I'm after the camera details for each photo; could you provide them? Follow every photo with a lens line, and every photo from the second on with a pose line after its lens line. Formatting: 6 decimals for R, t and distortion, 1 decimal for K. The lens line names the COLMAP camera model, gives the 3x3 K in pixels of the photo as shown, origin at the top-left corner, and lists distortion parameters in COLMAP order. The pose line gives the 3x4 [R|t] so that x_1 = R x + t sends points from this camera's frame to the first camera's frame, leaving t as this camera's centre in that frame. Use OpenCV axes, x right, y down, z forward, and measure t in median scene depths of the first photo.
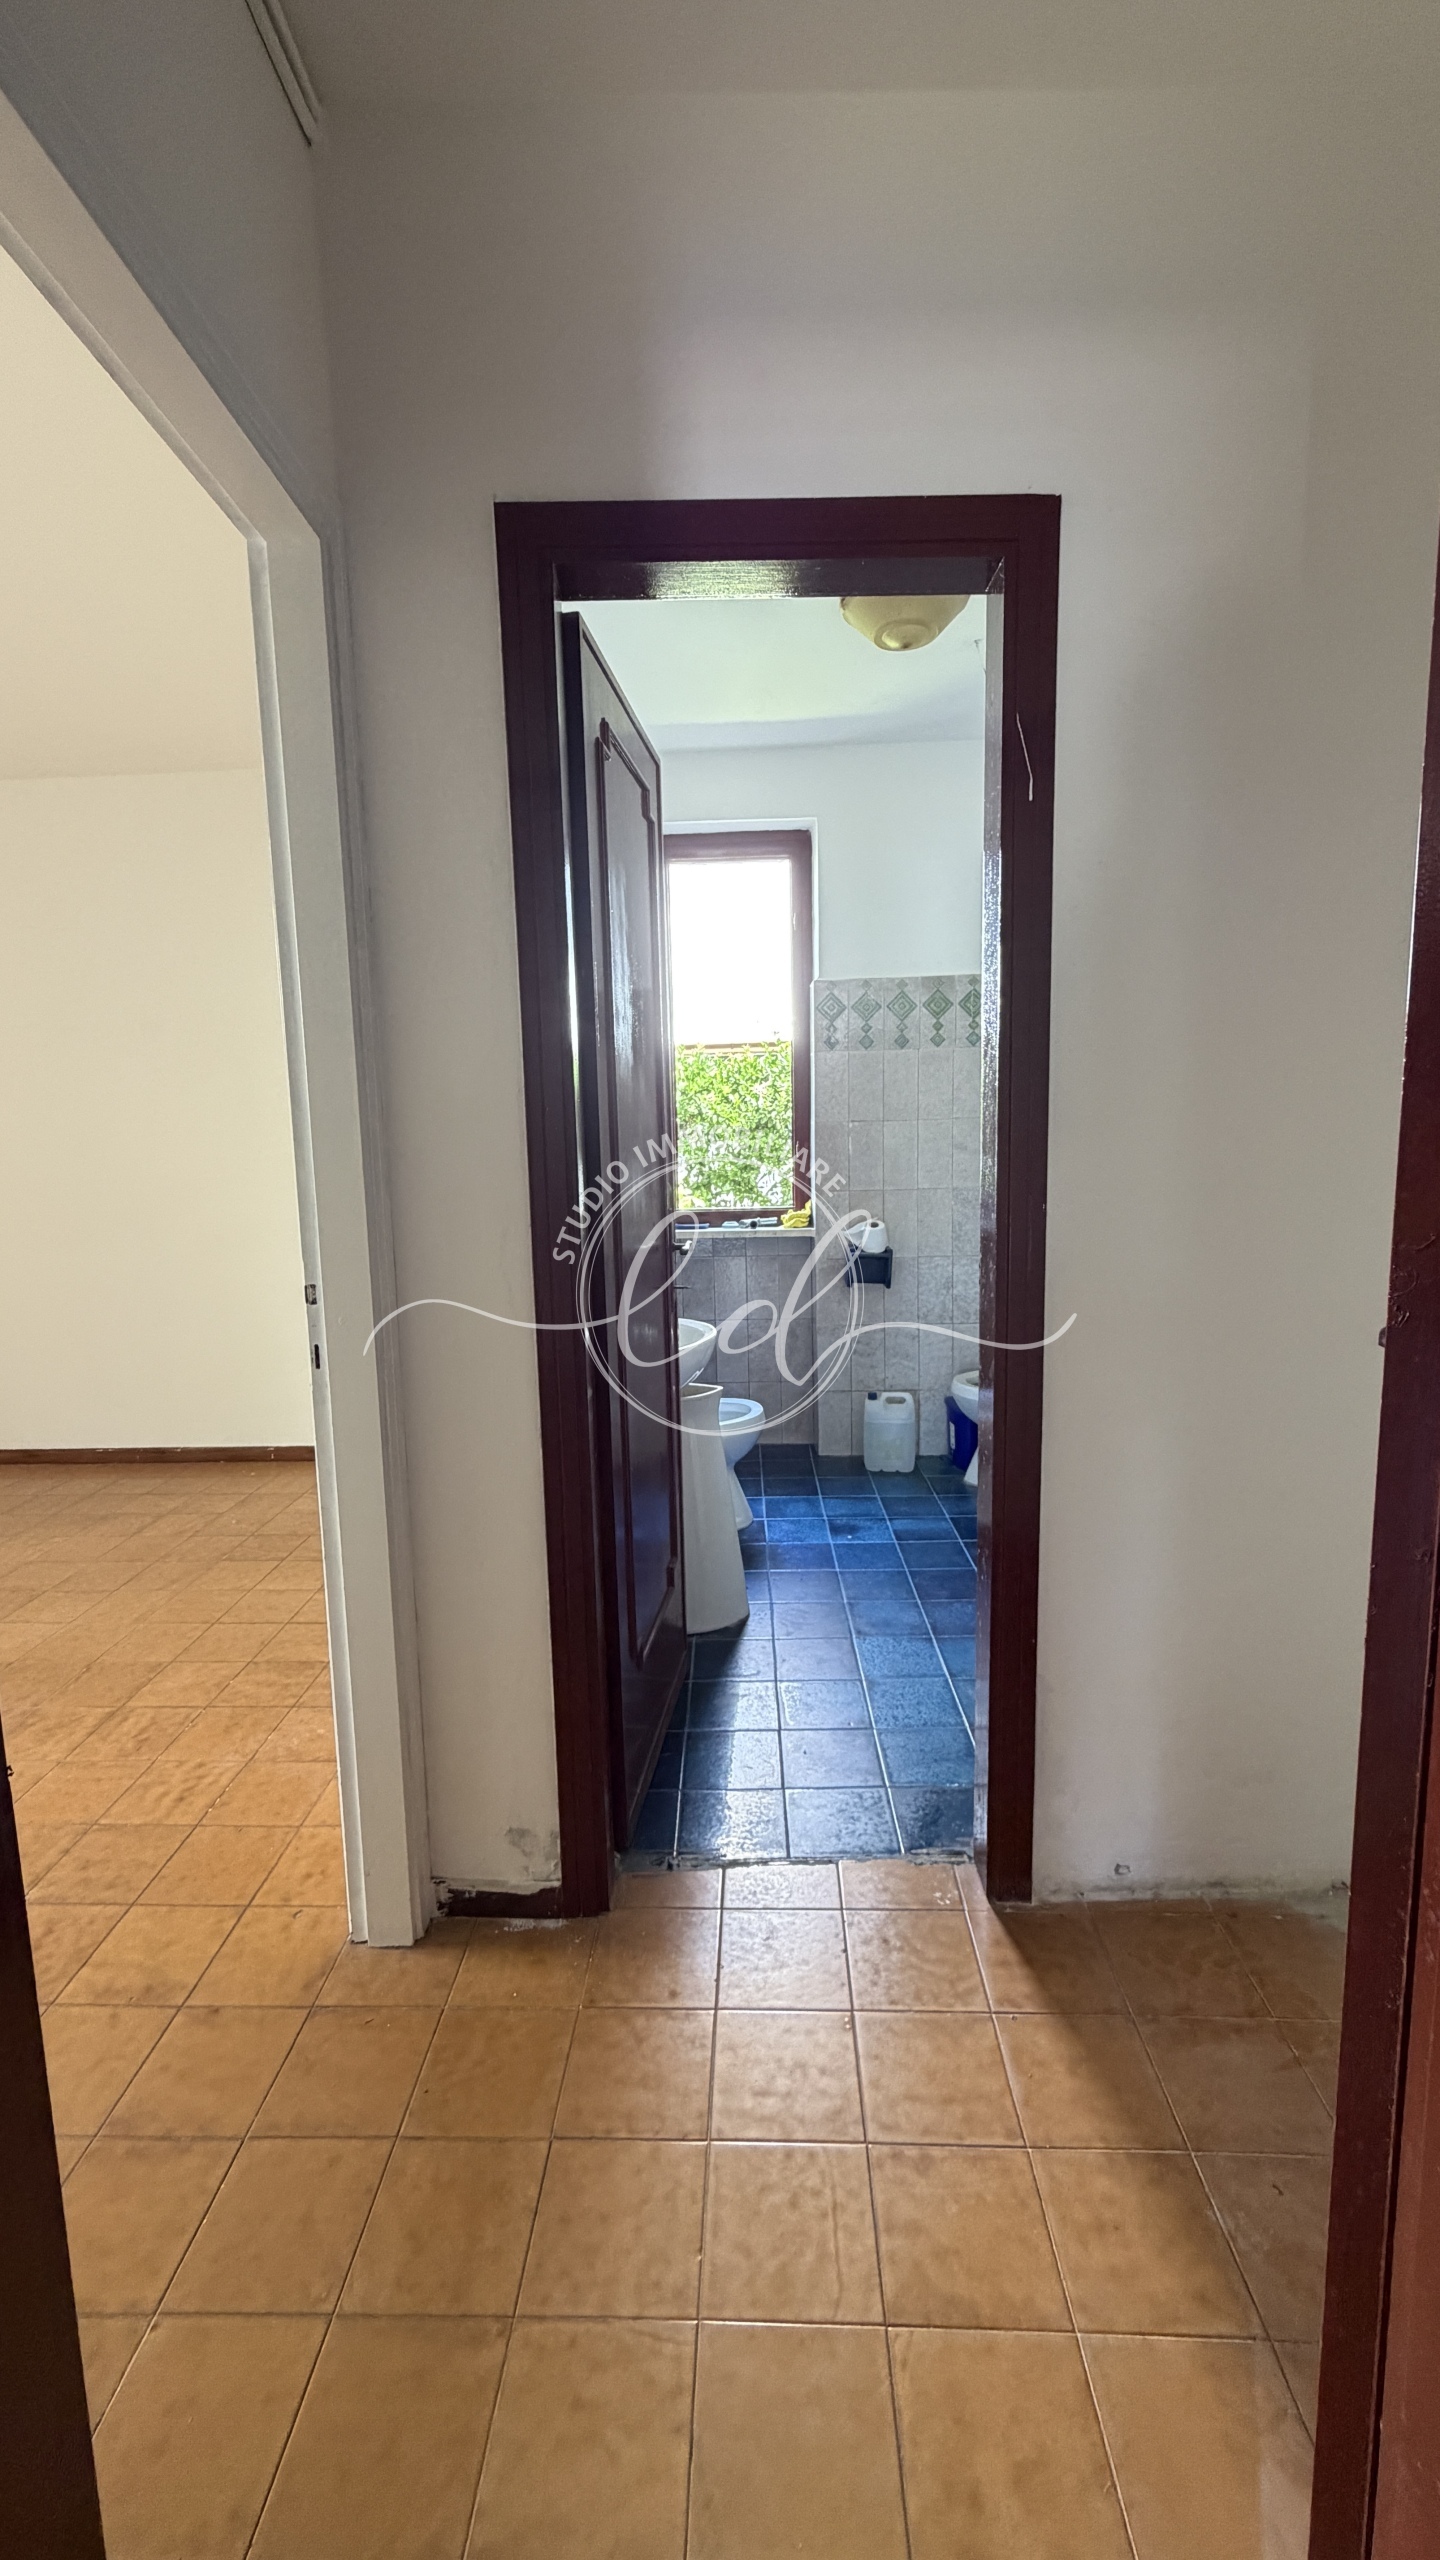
lens RADIAL K [[1012.4, 0, 723.8], [0, 1012.4, 1284.8], [0, 0, 1]] dist [-0.000488, 0.000392]
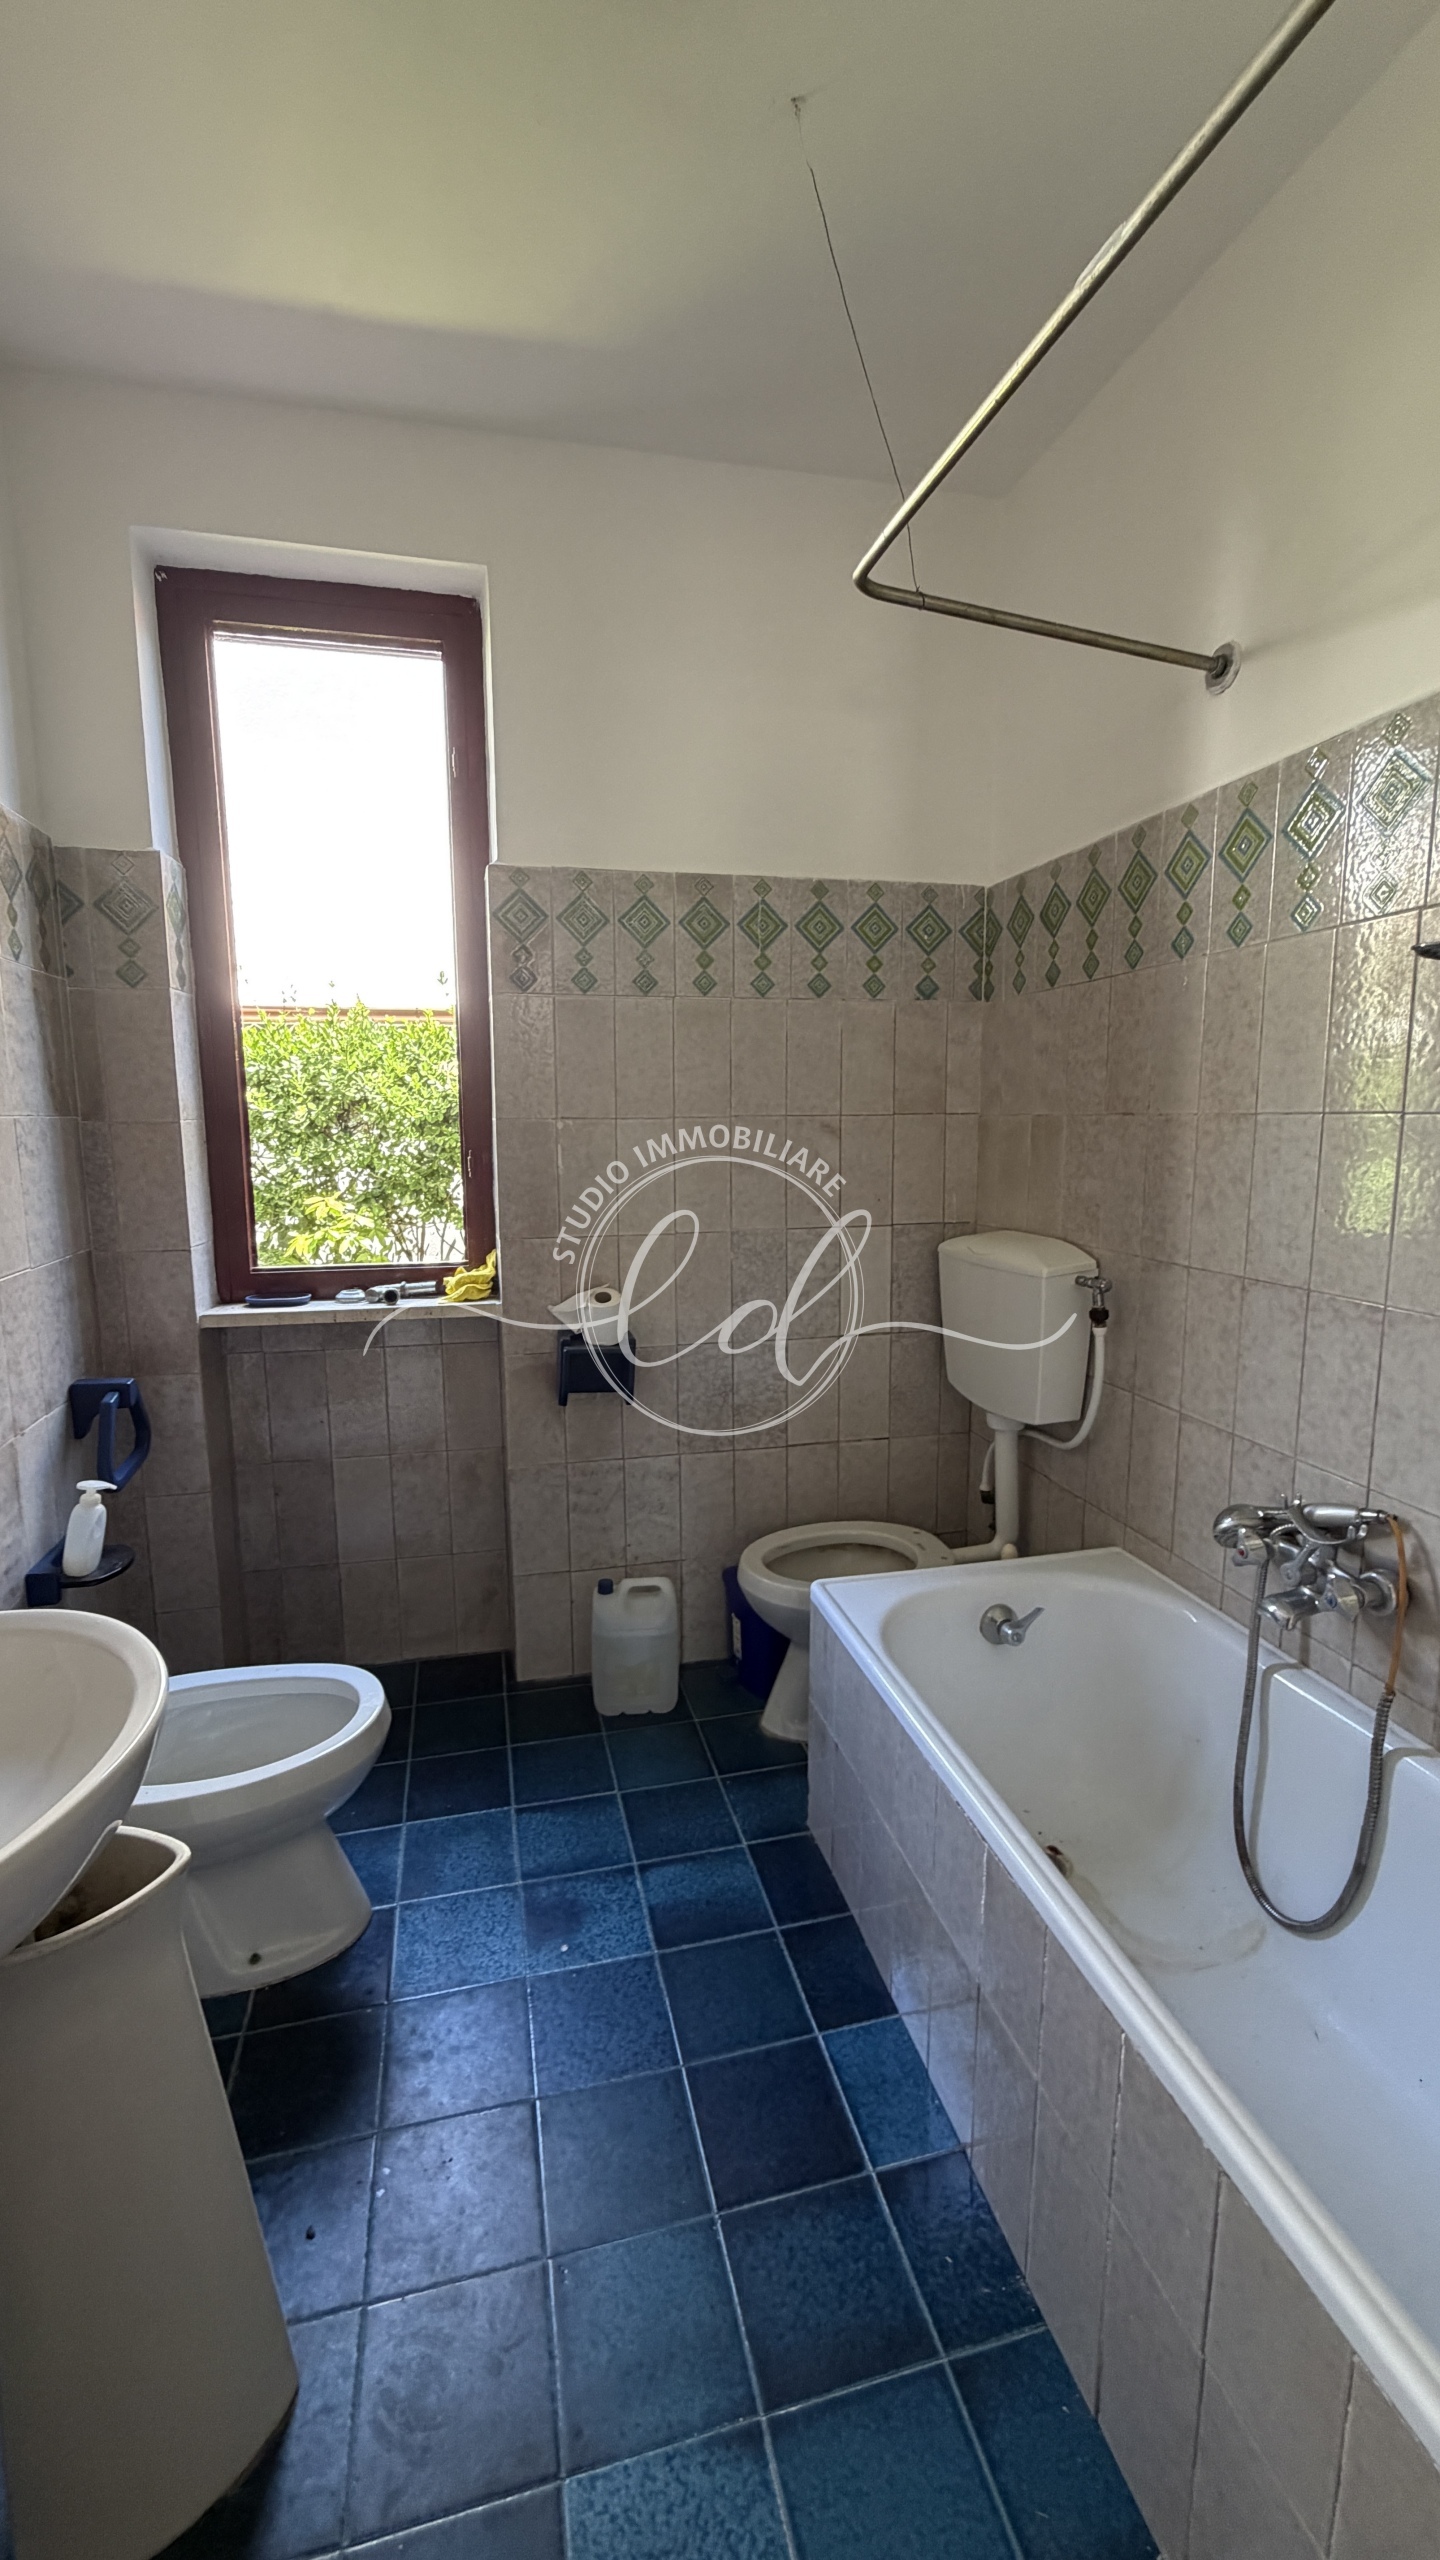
lens RADIAL K [[1012.4, 0, 714.9], [0, 1012.4, 1274.3], [0, 0, 1]] dist [-0.000488, 0.000392]
pose [[0.967873, -0.016446, 0.250902, 0.064169], [0.016974, 0.999856, 0.000059, -0.070160], [-0.250867, 0.004202, 0.968012, 0.415957]]
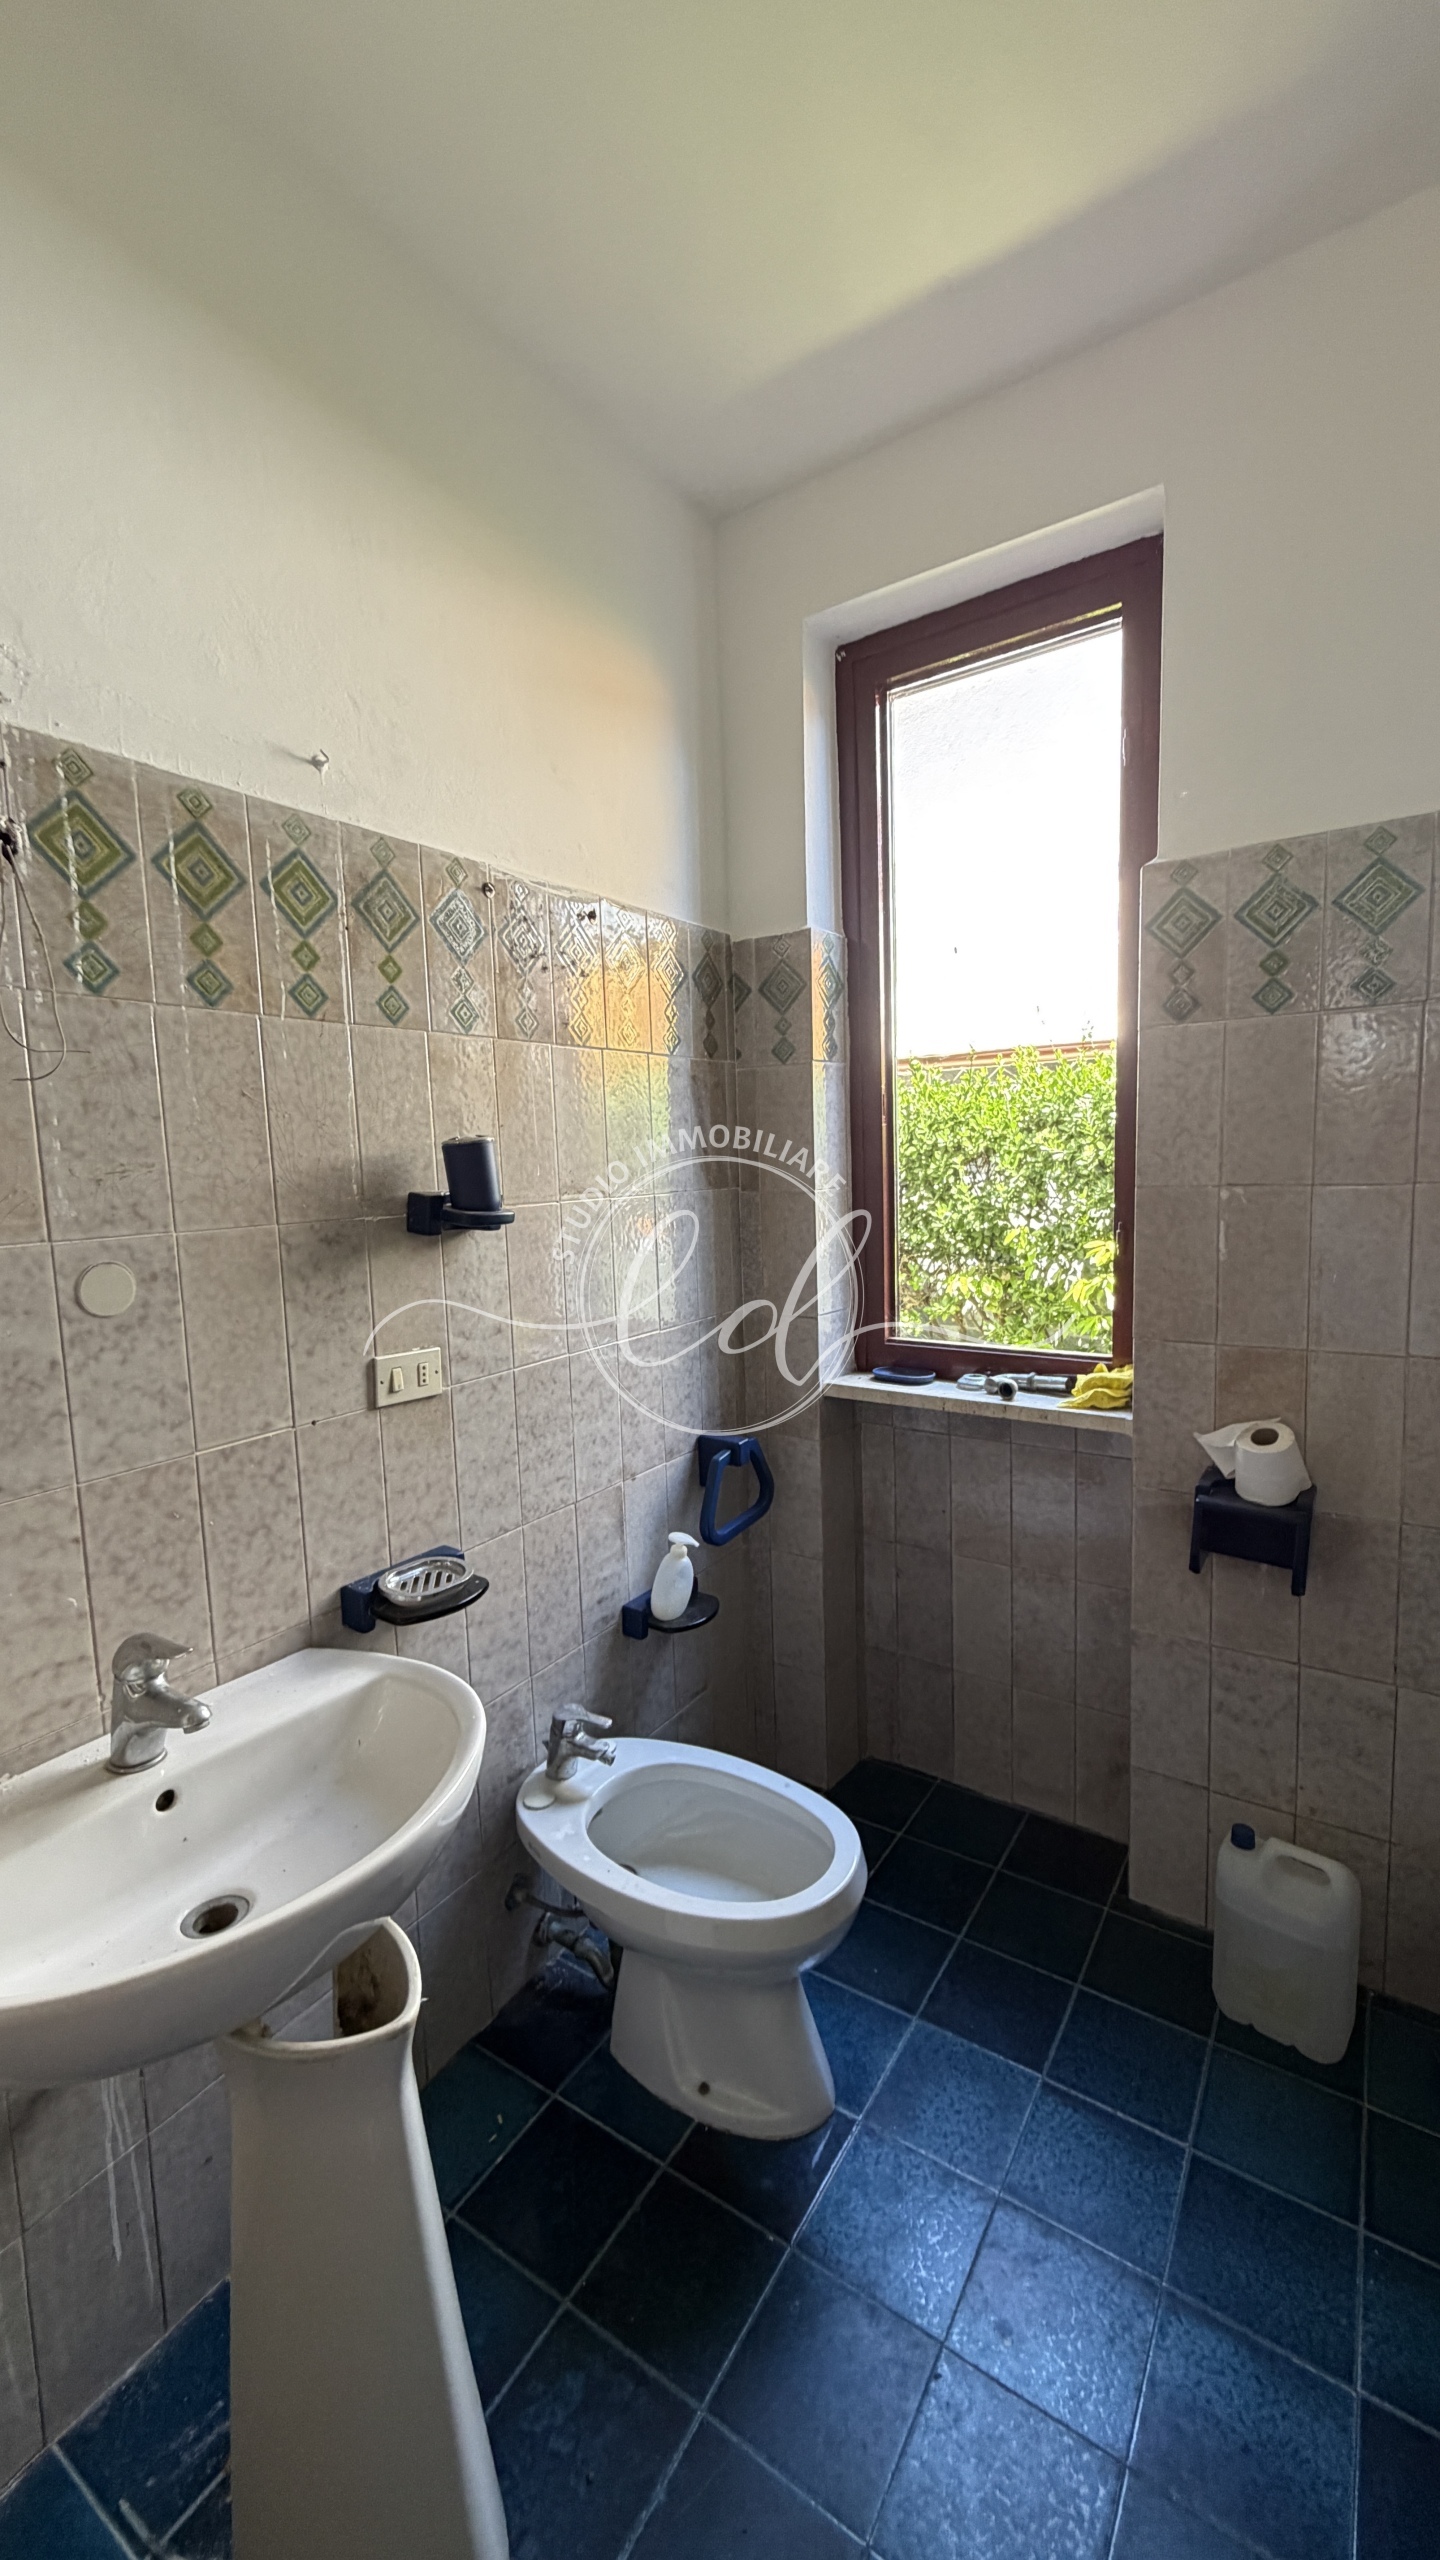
lens RADIAL K [[1012.4, 0, 734.6], [0, 1012.4, 1273.9], [0, 0, 1]] dist [-0.000488, 0.000392]
pose [[0.844577, 0.059742, -0.532091, 0.178656], [-0.069310, 0.997593, 0.001993, -0.109418], [0.530930, 0.035196, 0.846685, 0.524777]]
